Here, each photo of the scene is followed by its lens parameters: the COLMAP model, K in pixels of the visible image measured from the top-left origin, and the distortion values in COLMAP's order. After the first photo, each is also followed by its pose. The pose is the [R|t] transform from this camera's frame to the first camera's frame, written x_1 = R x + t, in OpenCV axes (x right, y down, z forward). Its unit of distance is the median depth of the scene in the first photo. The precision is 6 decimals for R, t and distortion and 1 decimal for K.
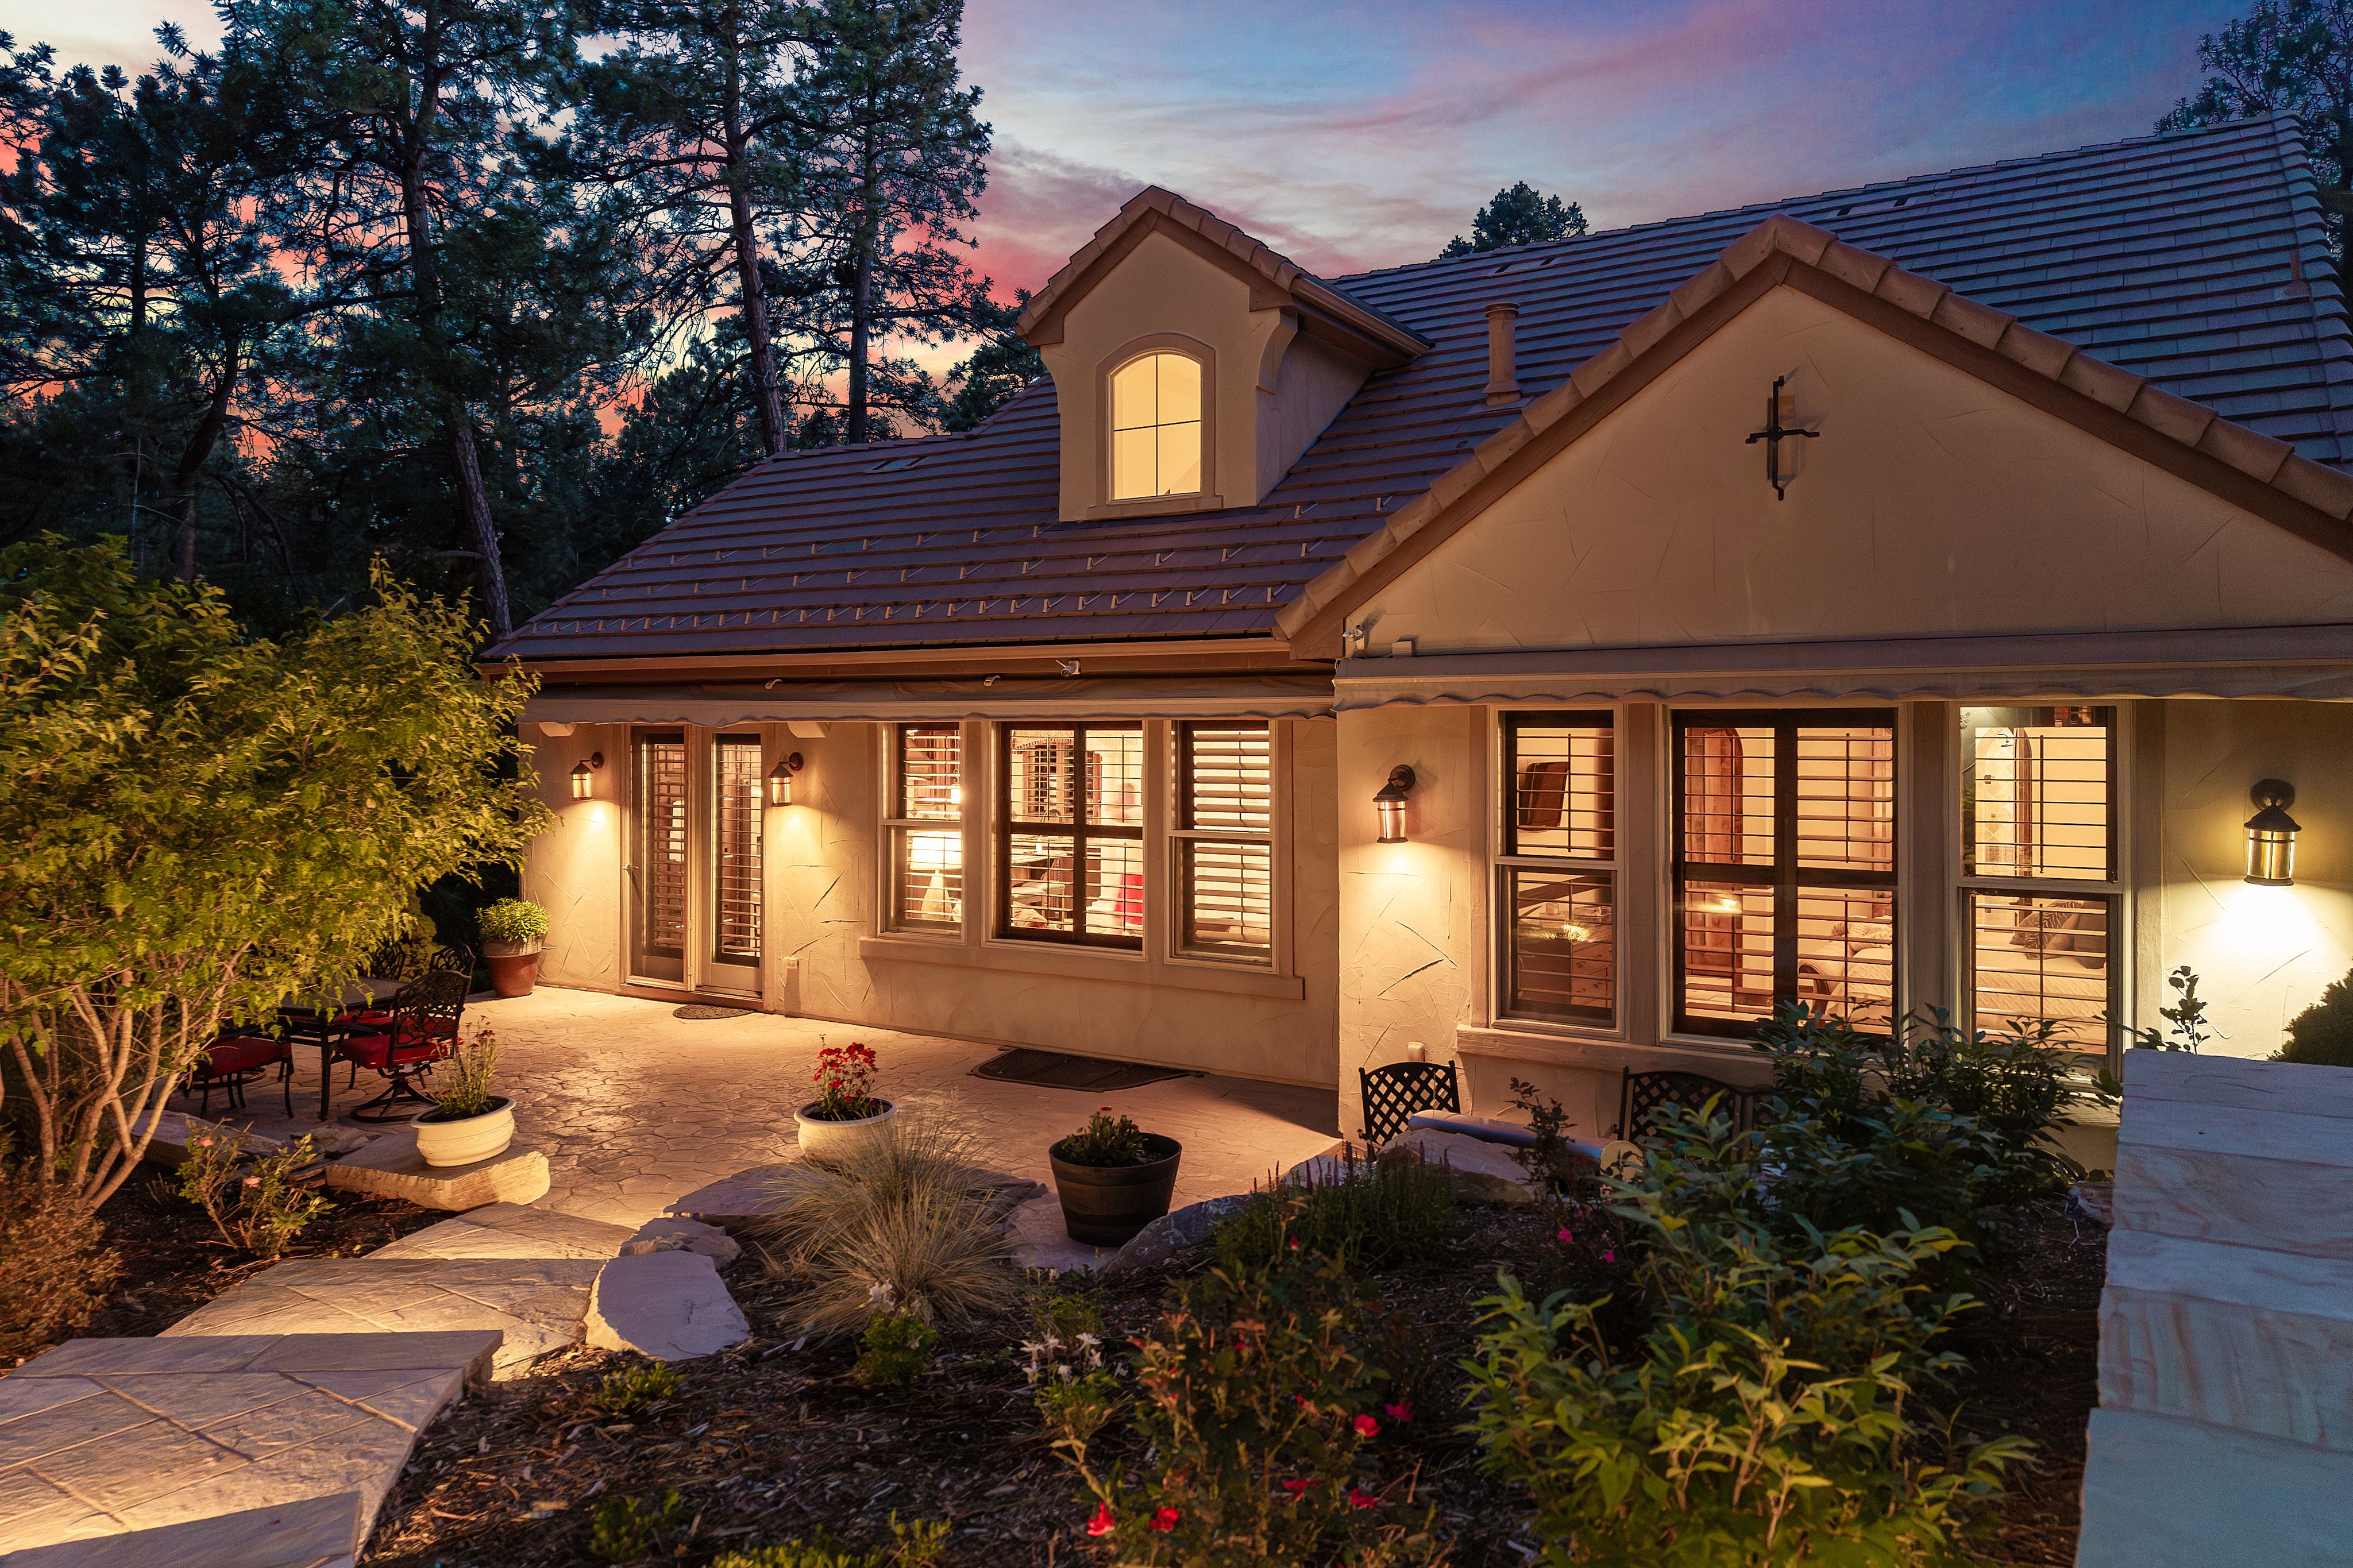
lens RADIAL K [[1557.5, 0, 1176.5], [0, 1557.5, 784.0], [0, 0, 1]] dist [0.003105, -0.002750]
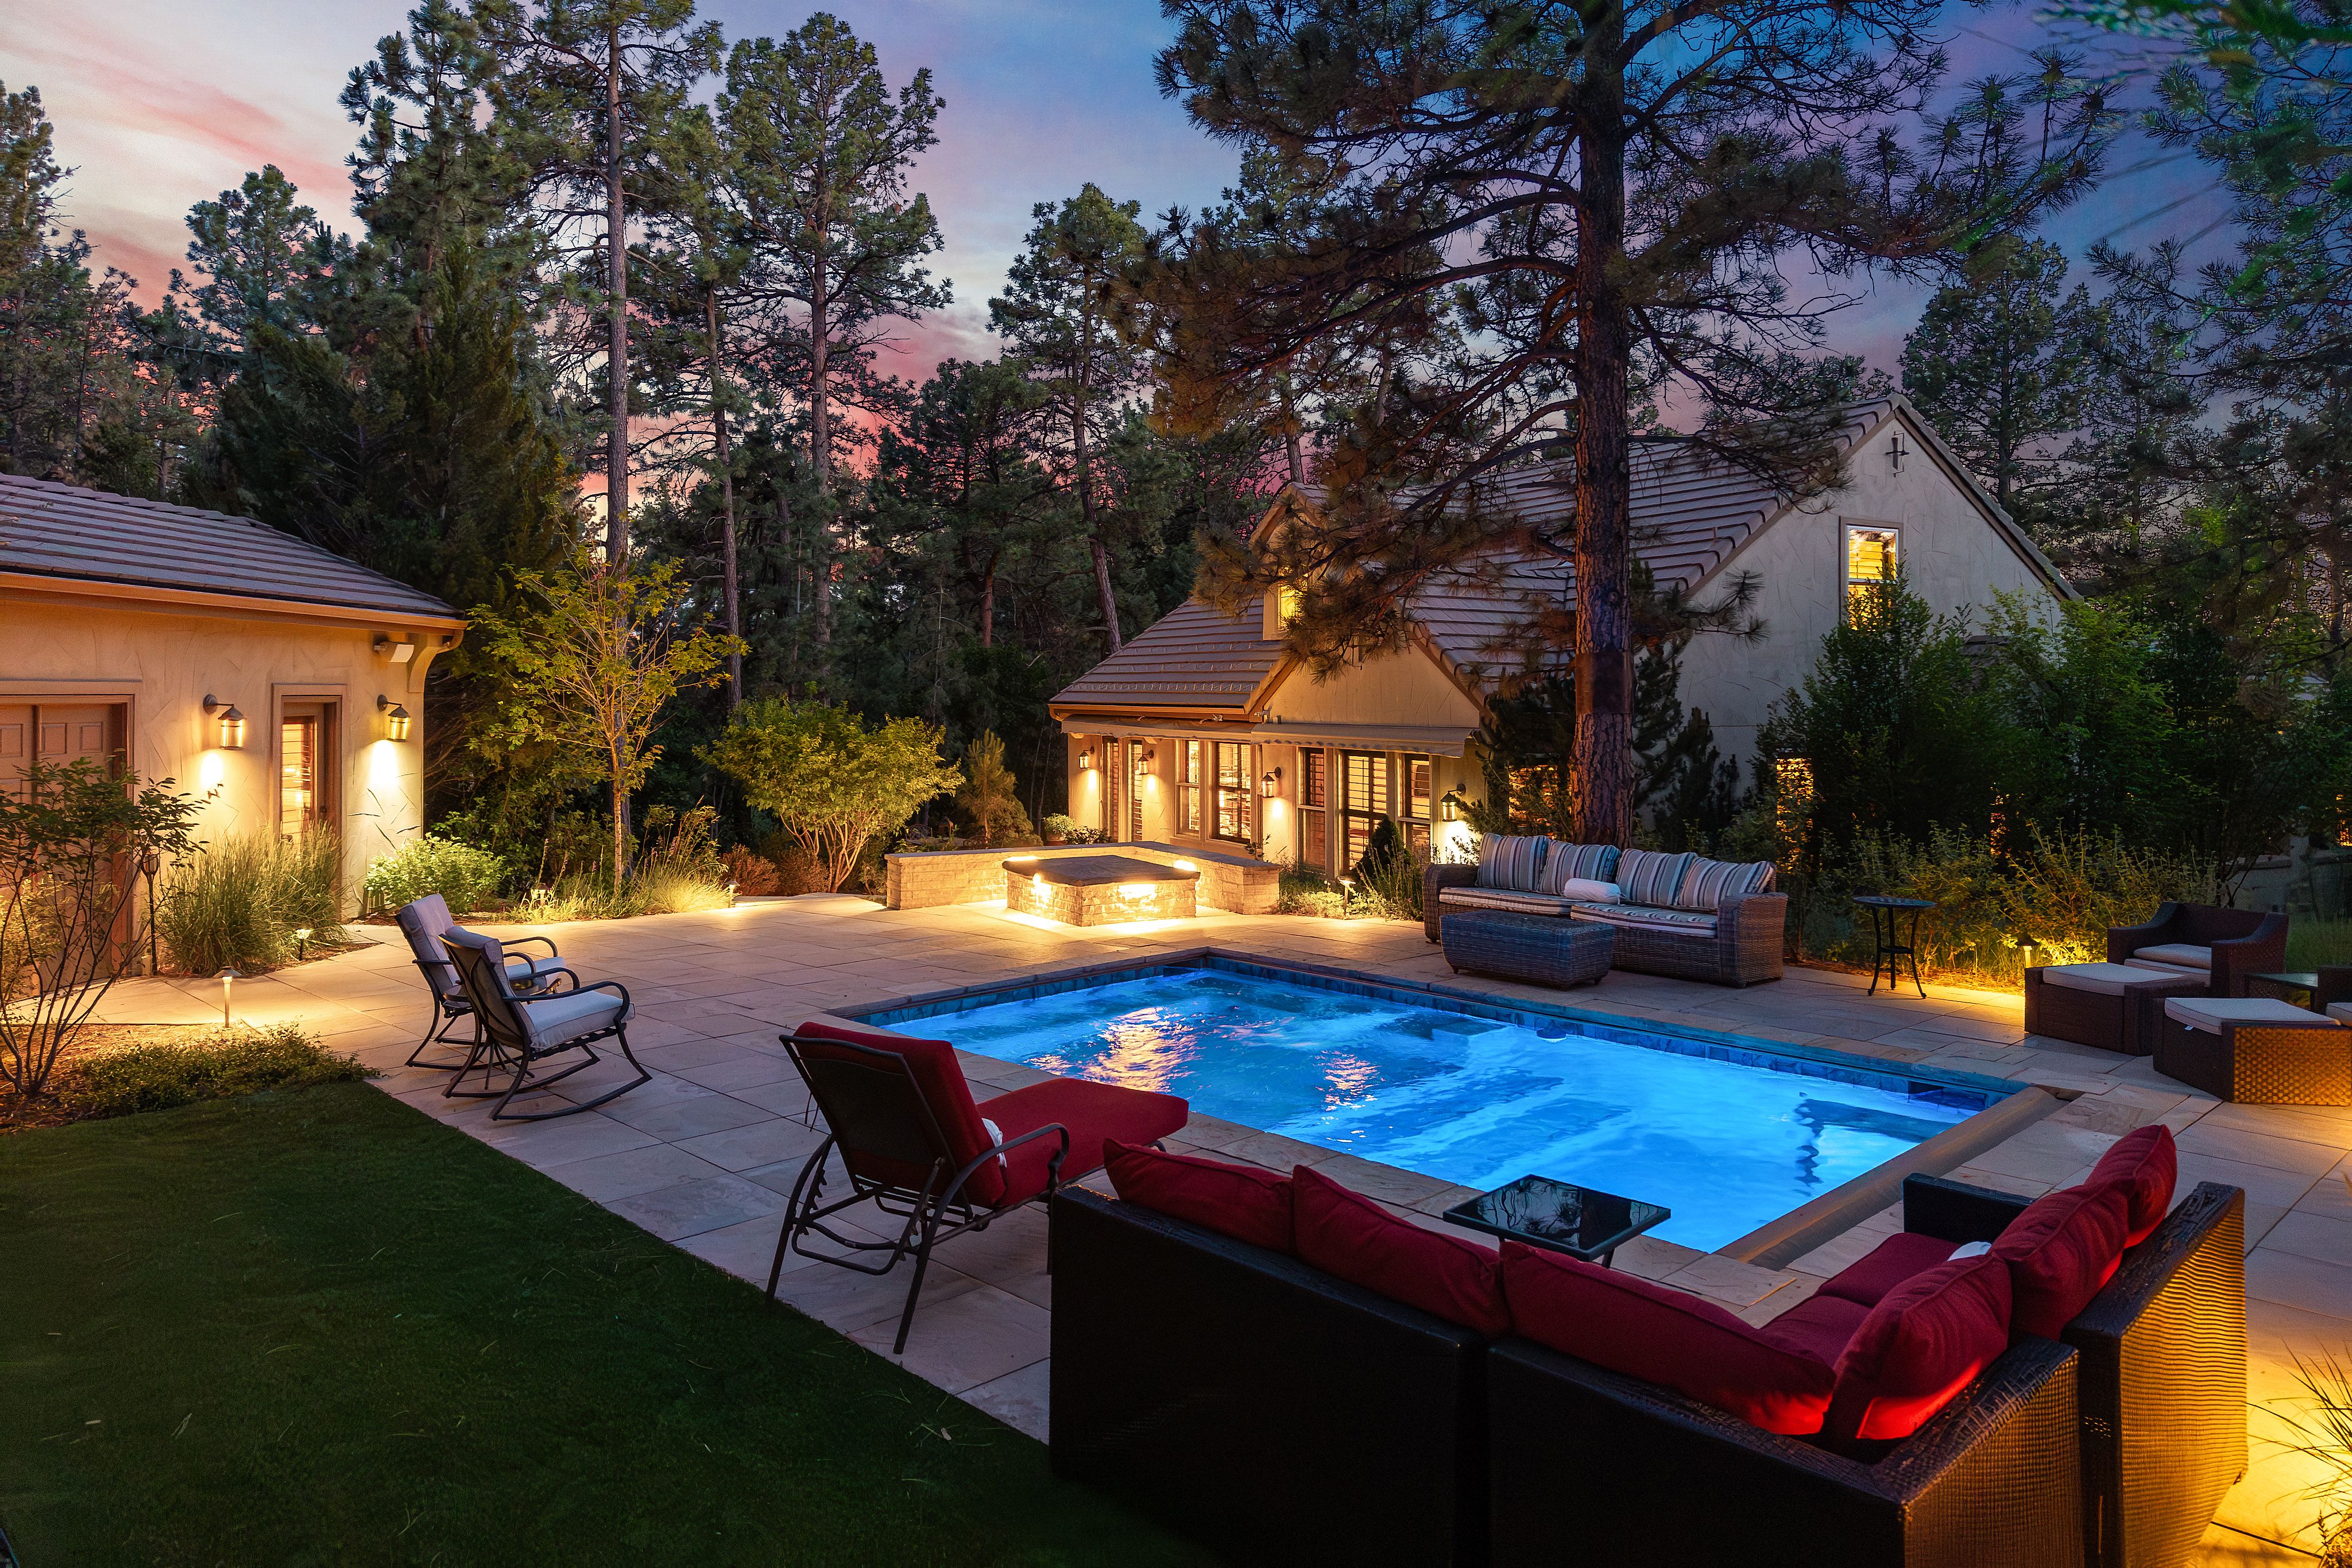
lens RADIAL K [[1556.8, 0, 1176.0], [0, 1556.8, 784.0], [0, 0, 1]] dist [0.003105, -0.002750]
pose [[0.863799, 0.028892, -0.503008, 1.237647], [-0.014719, 0.999375, 0.032127, -0.061393], [0.503622, -0.020347, 0.863685, -1.195937]]
